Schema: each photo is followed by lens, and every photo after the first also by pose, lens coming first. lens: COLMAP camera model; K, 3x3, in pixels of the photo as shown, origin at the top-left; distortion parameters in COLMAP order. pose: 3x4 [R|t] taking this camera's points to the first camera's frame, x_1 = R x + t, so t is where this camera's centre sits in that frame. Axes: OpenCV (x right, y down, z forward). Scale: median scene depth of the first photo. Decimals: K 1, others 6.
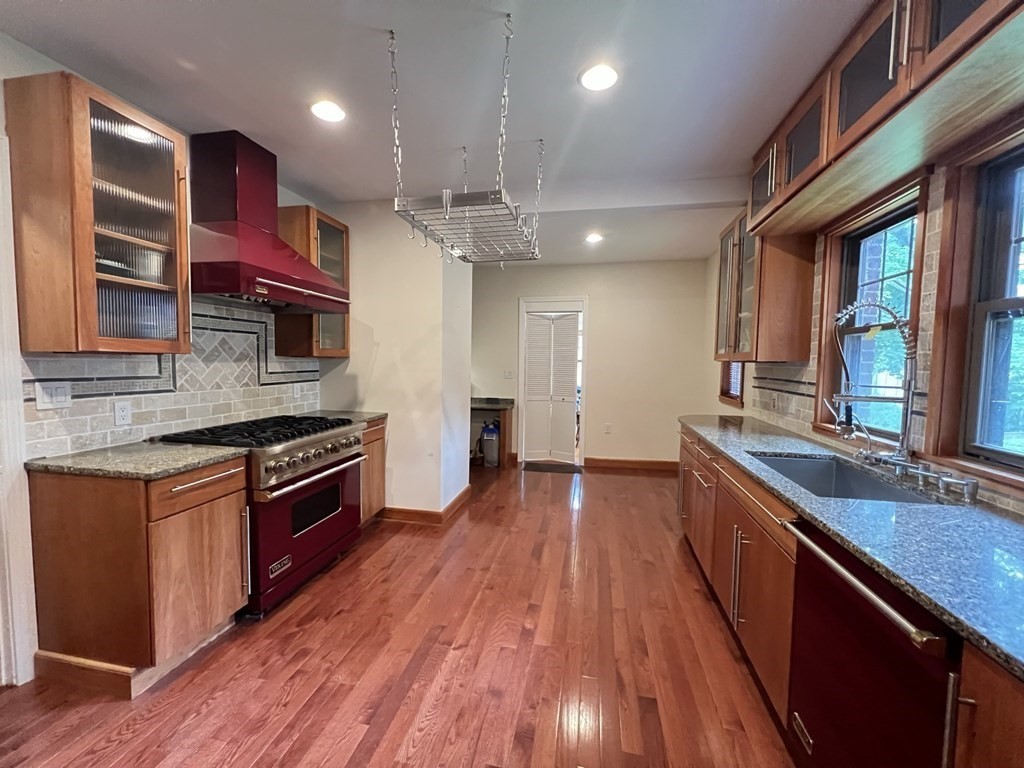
lens RADIAL K [[412.1, 0, 512.2], [0, 412.1, 386.2], [0, 0, 1]] dist [-0.003642, -0.000473]
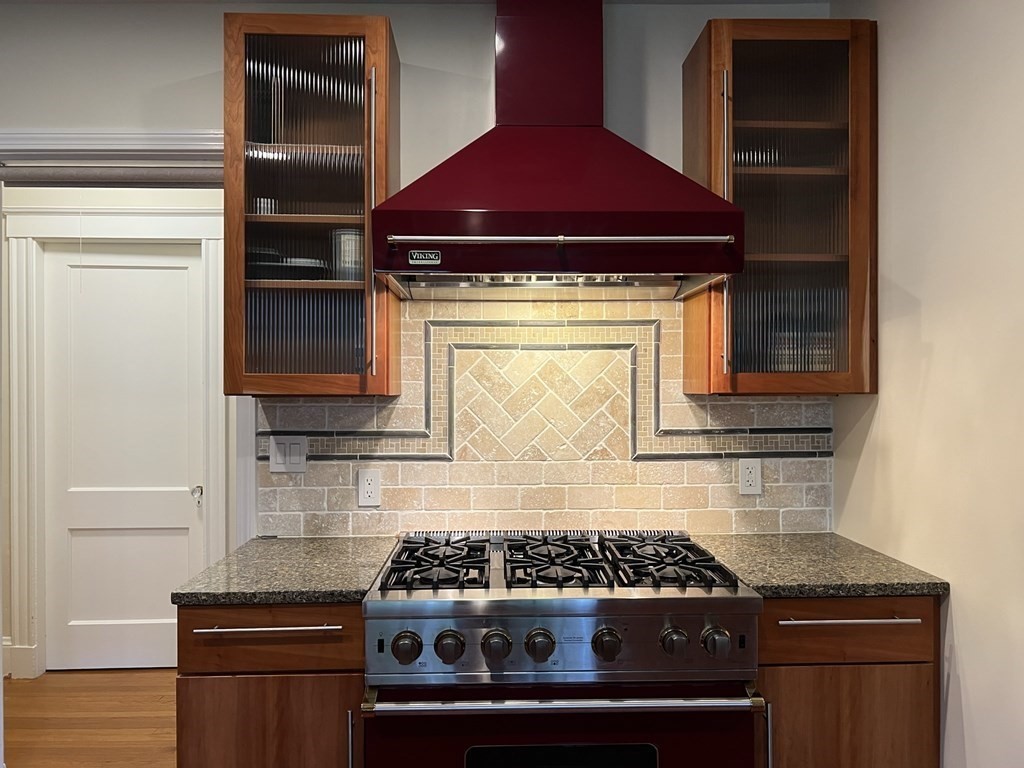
lens RADIAL K [[760.8, 0, 512.0], [0, 760.8, 391.9], [0, 0, 1]] dist [0.043470, -0.003572]
pose [[0.225271, -0.015005, -0.974181, 0.246956], [-0.053980, 0.998153, -0.027857, -0.057771], [0.972800, 0.058862, 0.224045, 0.854093]]
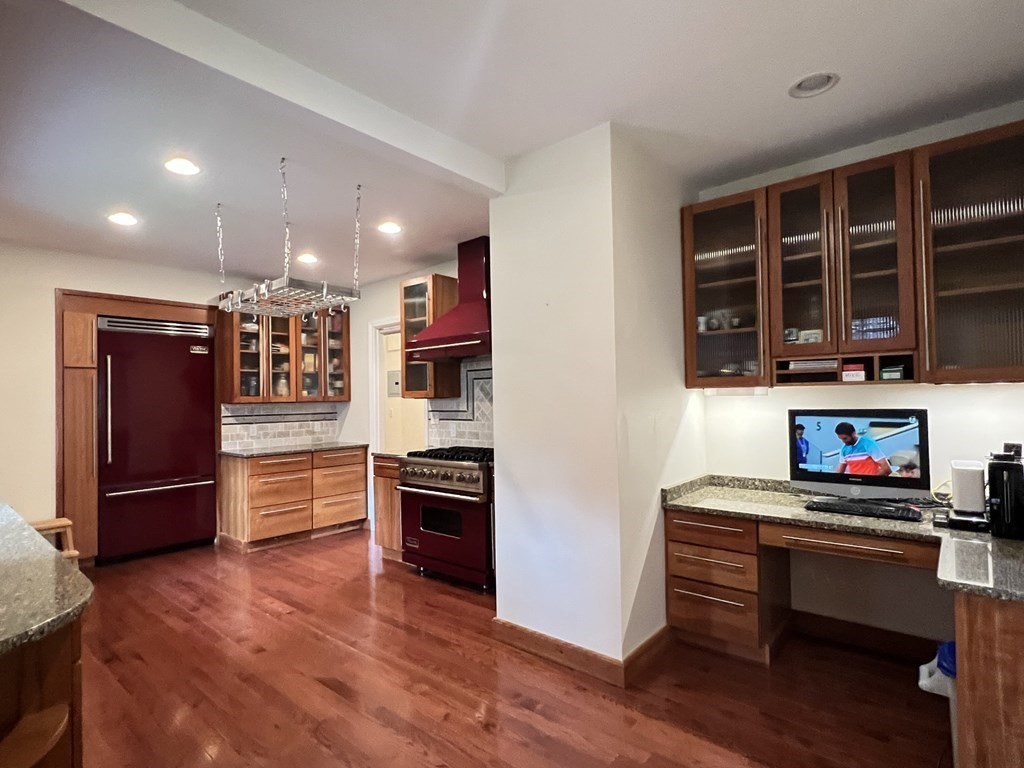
lens RADIAL K [[528.0, 0, 510.1], [0, 528.0, 388.5], [0, 0, 1]] dist [-0.001152, 0.000112]
pose [[-0.492272, -0.023352, -0.870128, 0.878096], [-0.040366, 0.999177, -0.003978, -0.109263], [0.869505, 0.033165, -0.492809, 2.146583]]
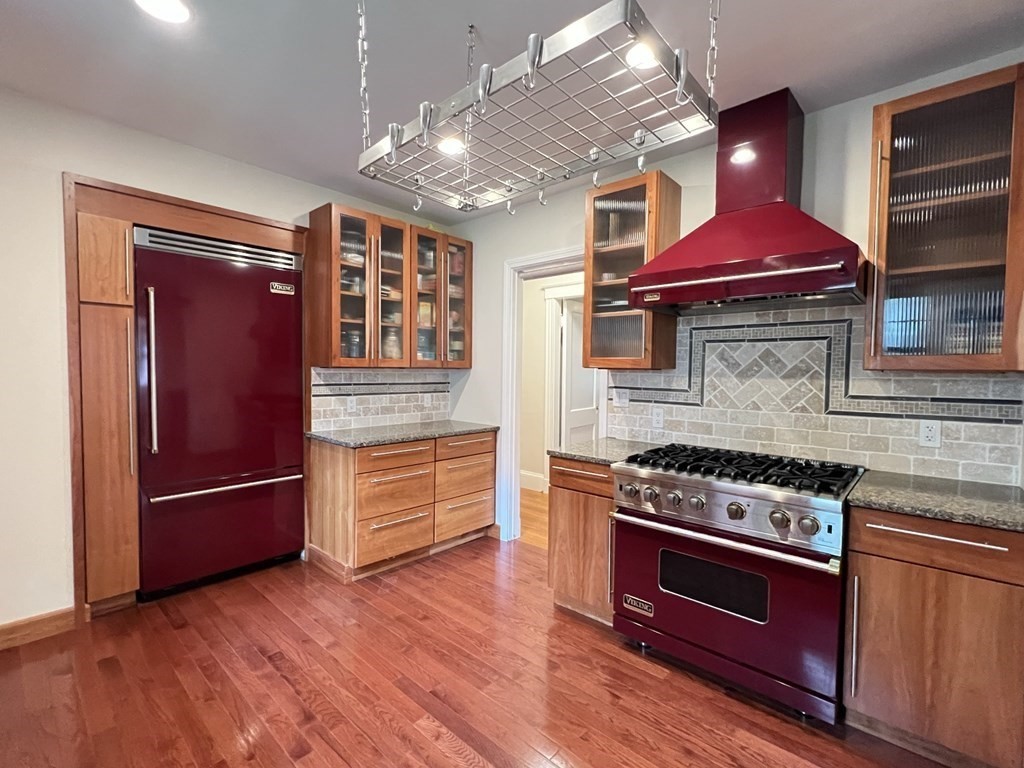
lens RADIAL K [[470.3, 0, 511.4], [0, 470.3, 387.0], [0, 0, 1]] dist [-0.001369, -0.000325]
pose [[-0.517073, 0.012285, -0.855853, 0.428036], [-0.071552, 0.995777, 0.057522, -0.068330], [0.852945, 0.090981, -0.514011, 1.214276]]
